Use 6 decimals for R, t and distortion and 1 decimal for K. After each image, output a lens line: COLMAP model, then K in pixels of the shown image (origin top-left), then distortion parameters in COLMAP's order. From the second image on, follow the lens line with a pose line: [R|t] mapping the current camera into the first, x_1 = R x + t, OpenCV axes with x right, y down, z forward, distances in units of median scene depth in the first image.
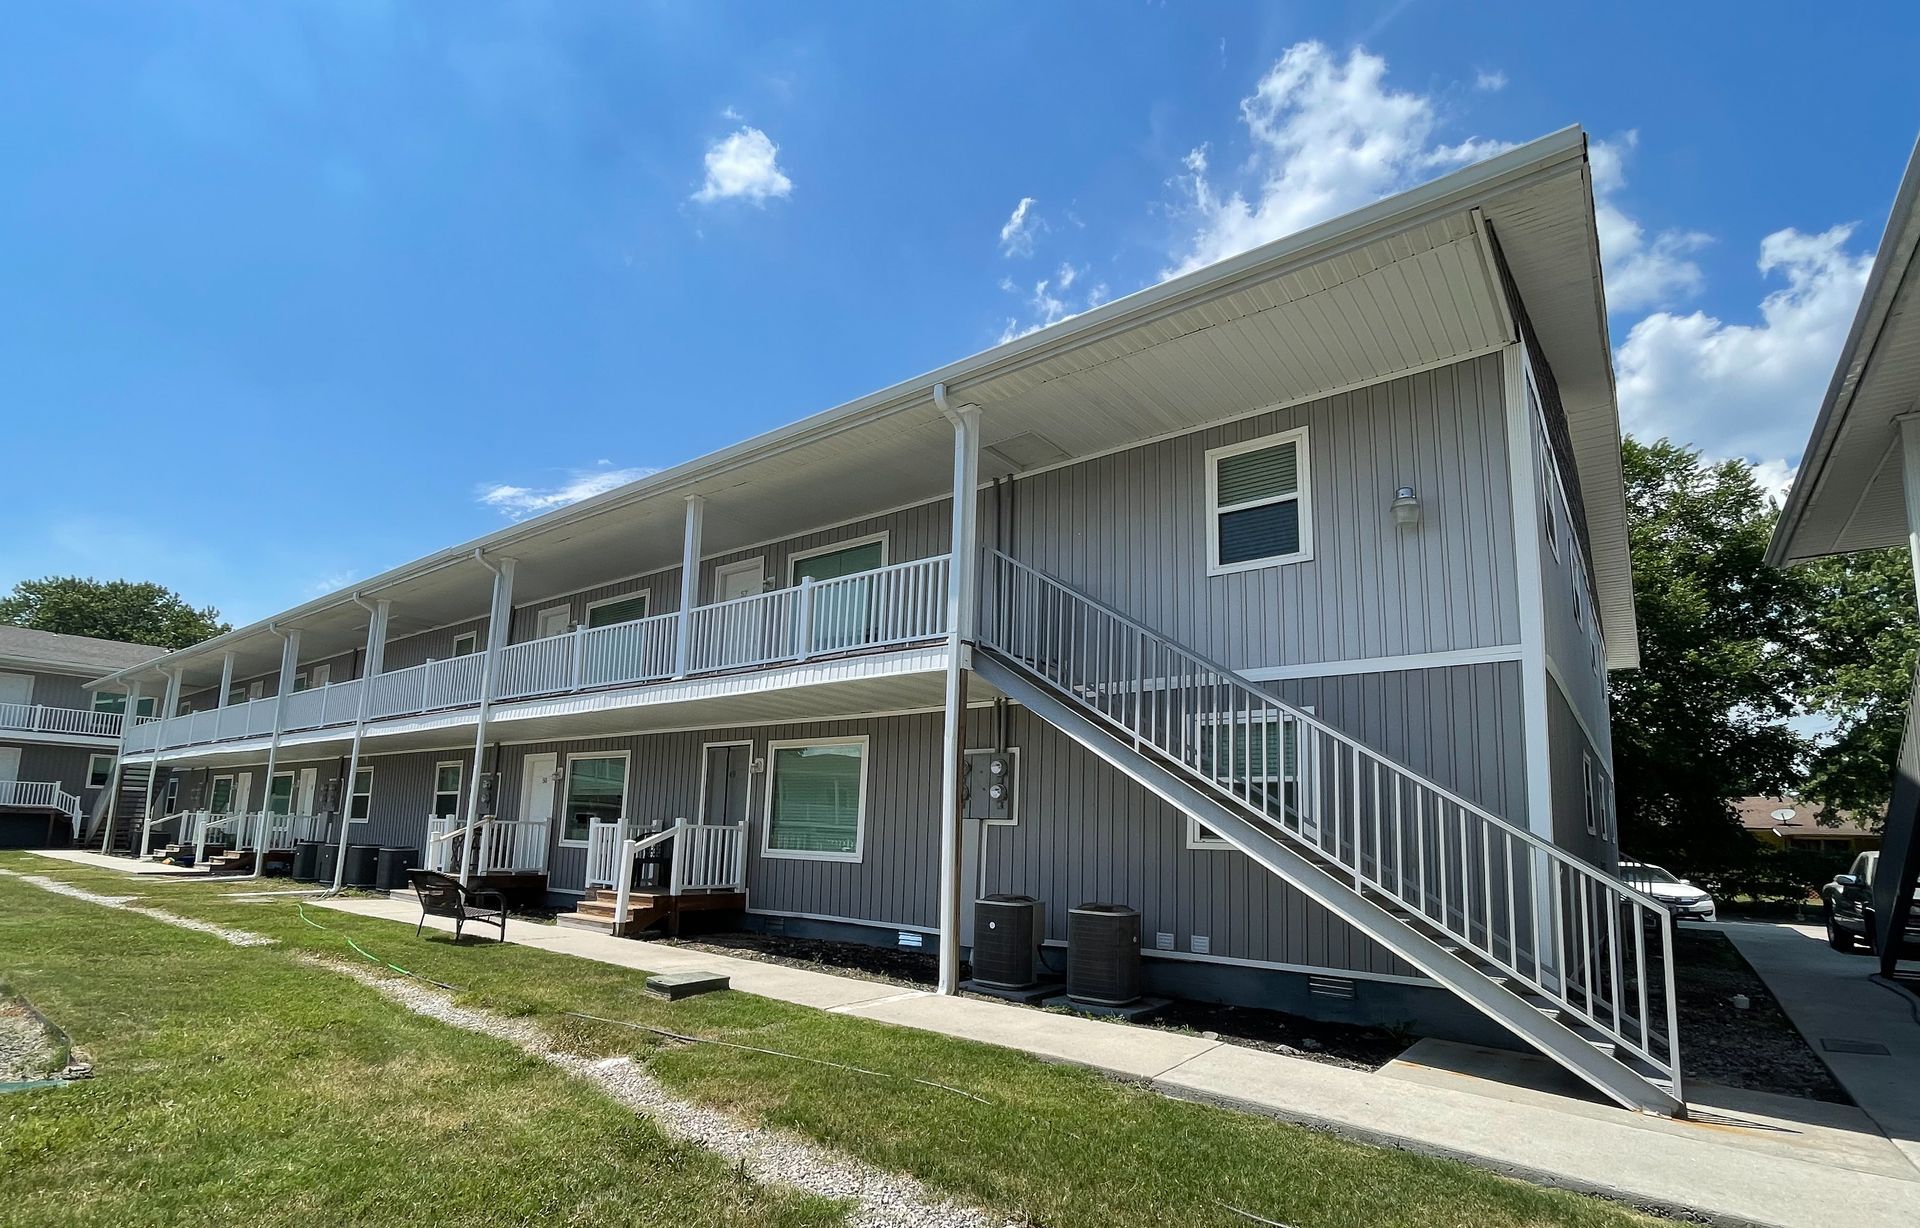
lens RADIAL K [[925.8, 0, 964.7], [0, 925.8, 702.5], [0, 0, 1]] dist [-0.002997, -0.000256]
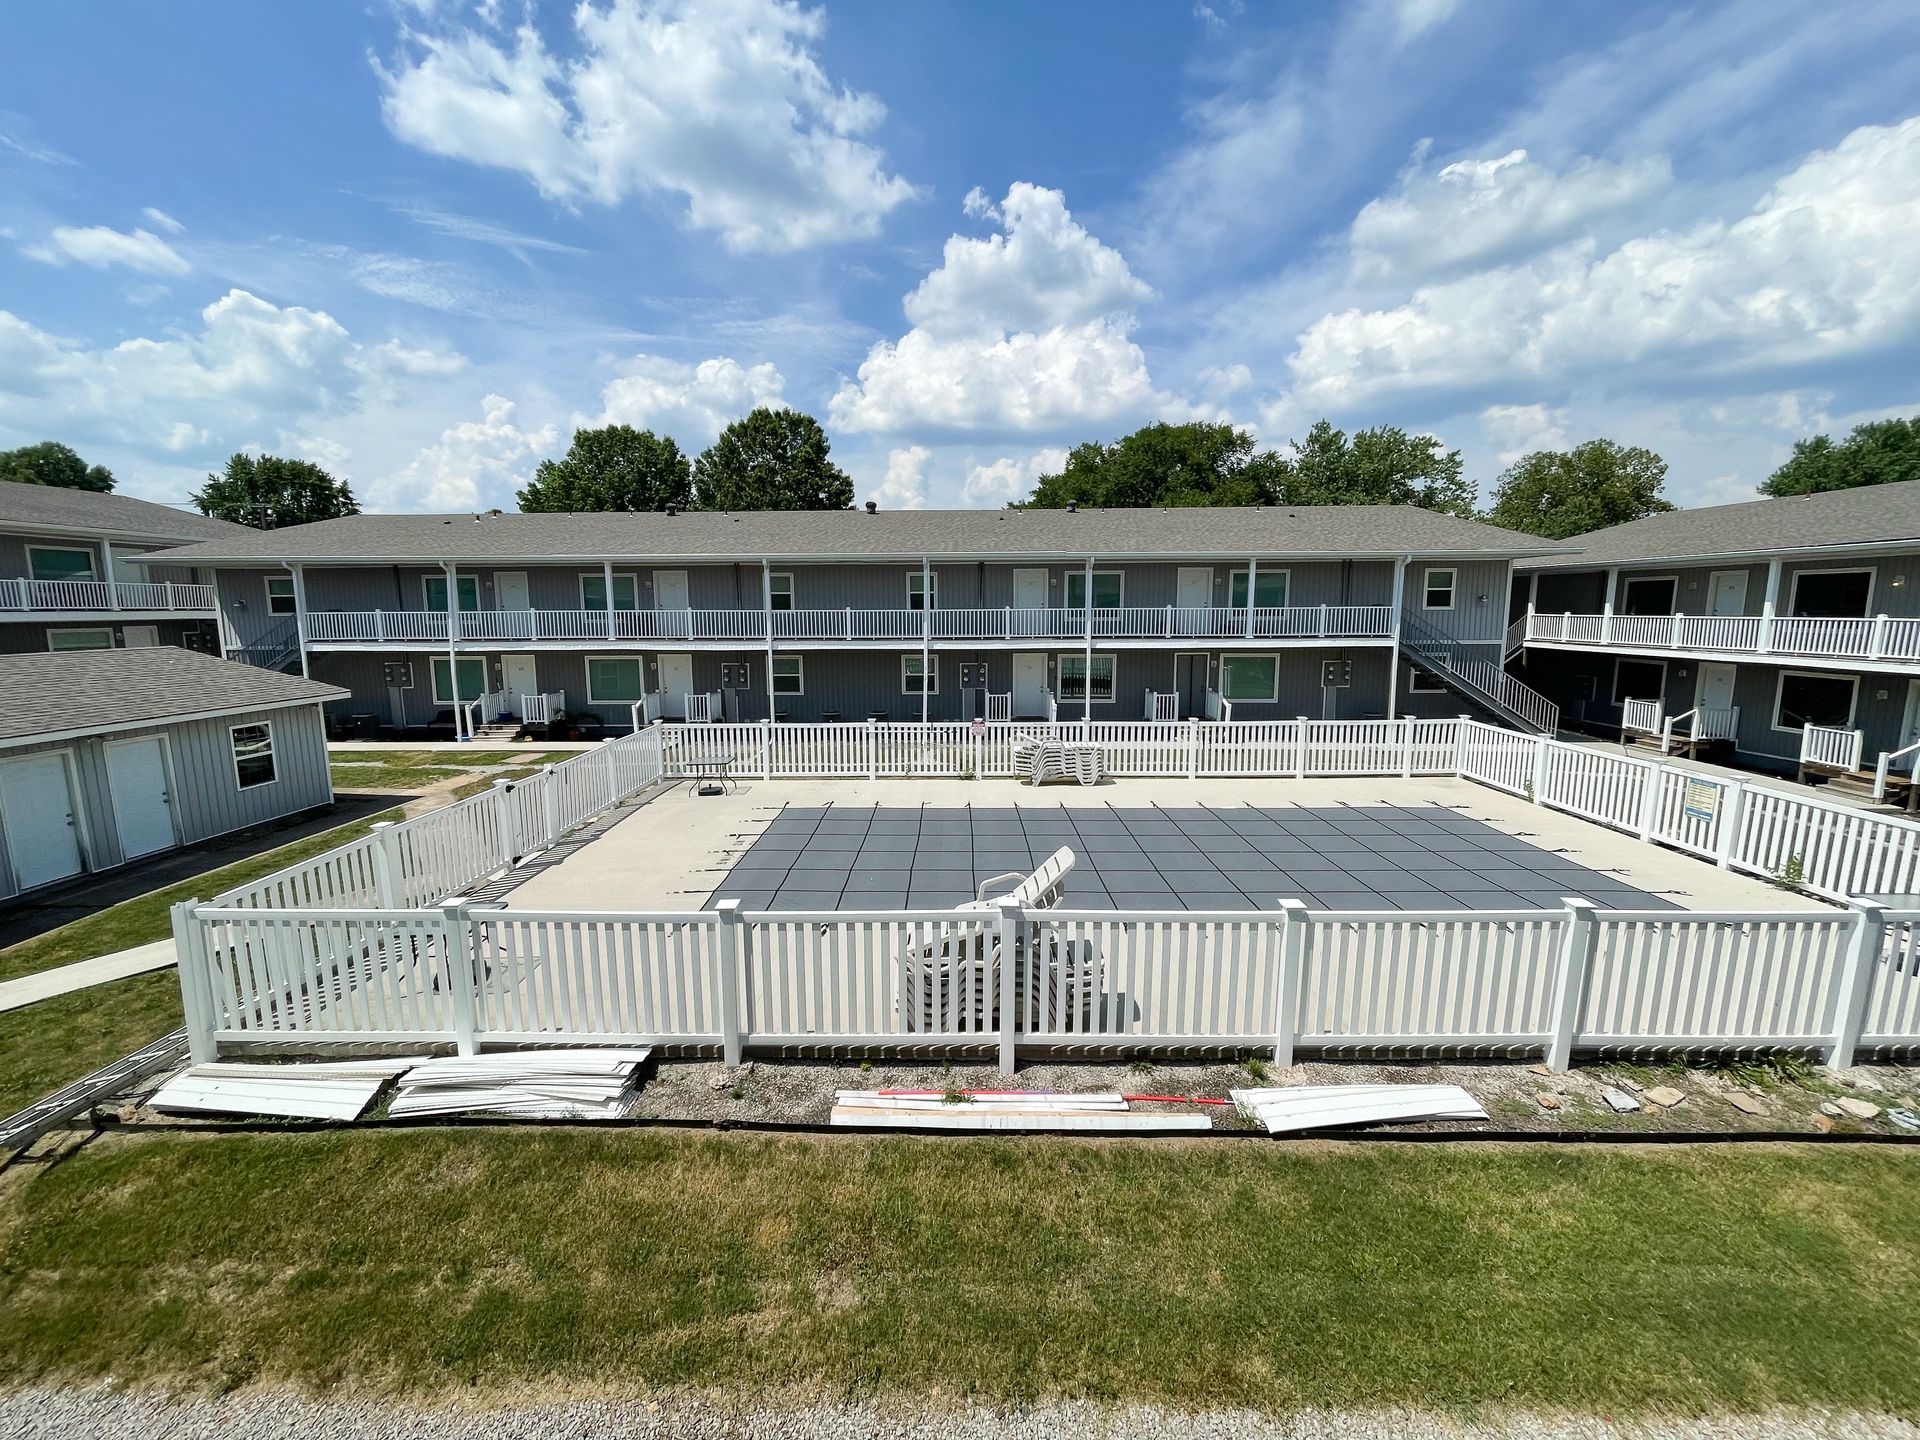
lens RADIAL K [[764.0, 0, 956.6], [0, 764.0, 723.7], [0, 0, 1]] dist [-0.009591, 0.001943]
pose [[0.807652, -0.125050, 0.576248, -0.720696], [-0.058732, 0.955334, 0.289632, -0.117639], [-0.586728, -0.267766, 0.764233, -0.053027]]
